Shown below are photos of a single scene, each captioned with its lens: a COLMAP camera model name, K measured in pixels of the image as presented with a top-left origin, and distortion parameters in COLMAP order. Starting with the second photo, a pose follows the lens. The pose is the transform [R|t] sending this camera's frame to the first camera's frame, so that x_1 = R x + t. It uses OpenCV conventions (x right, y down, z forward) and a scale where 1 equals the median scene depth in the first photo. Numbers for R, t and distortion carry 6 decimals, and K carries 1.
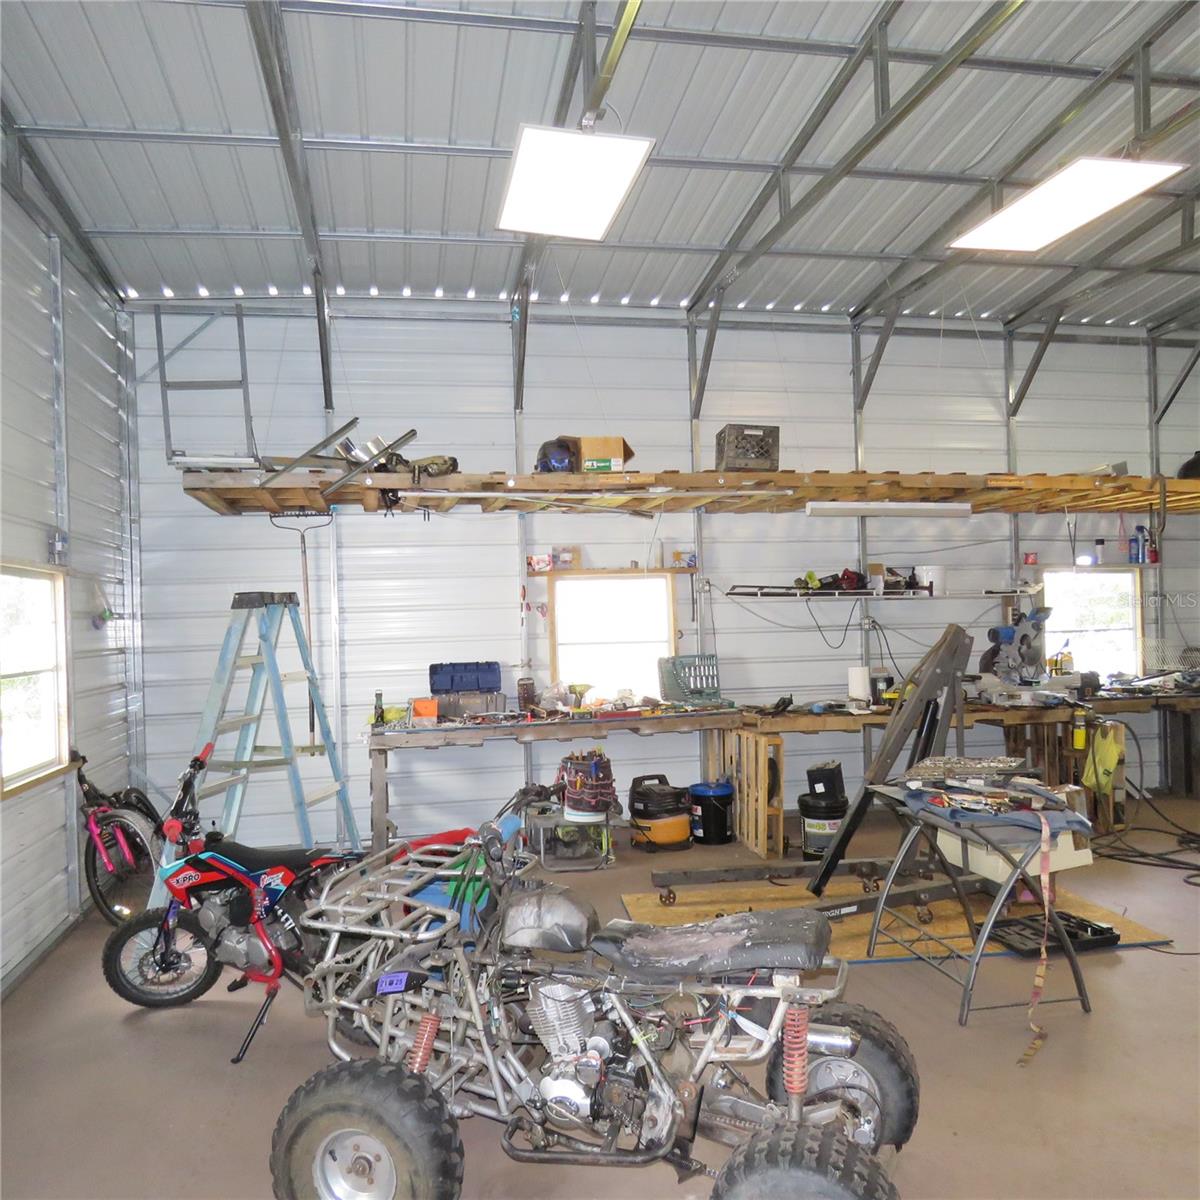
lens RADIAL K [[1010.7, 0, 606.5], [0, 1010.7, 590.6], [0, 0, 1]] dist [-0.014540, 0.004945]
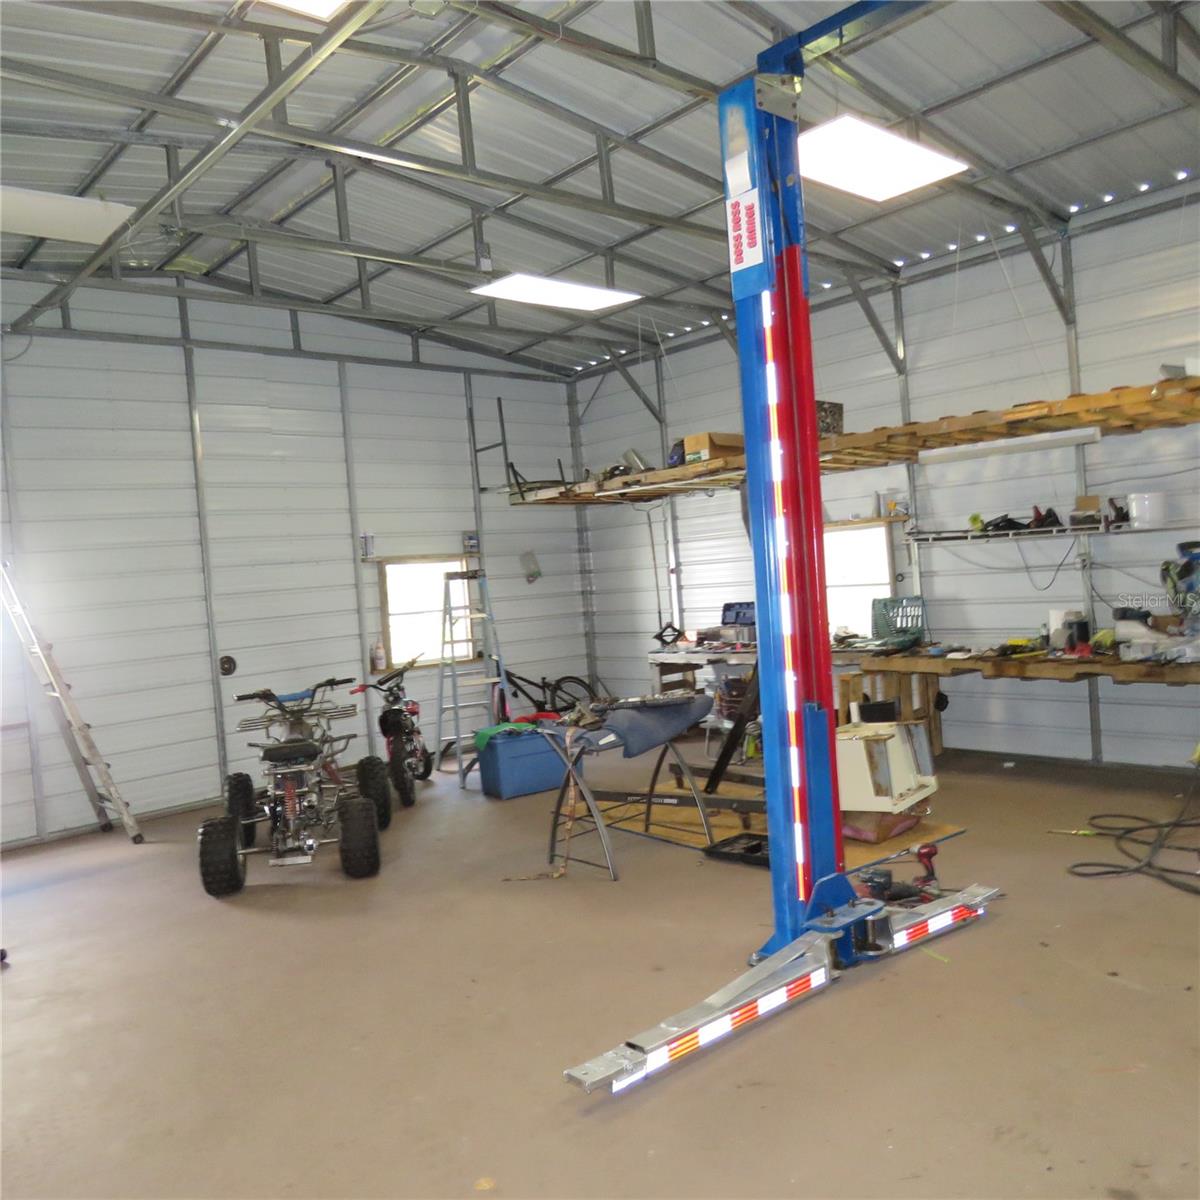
lens RADIAL K [[1010.0, 0, 600.0], [0, 1010.0, 600.0], [0, 0, 1]] dist [-0.014926, 0.002462]
pose [[0.518425, 0.010529, -0.855058, 0.850882], [0.075843, 0.995417, 0.058241, -0.020475], [0.851753, -0.095044, 0.515251, 0.166492]]
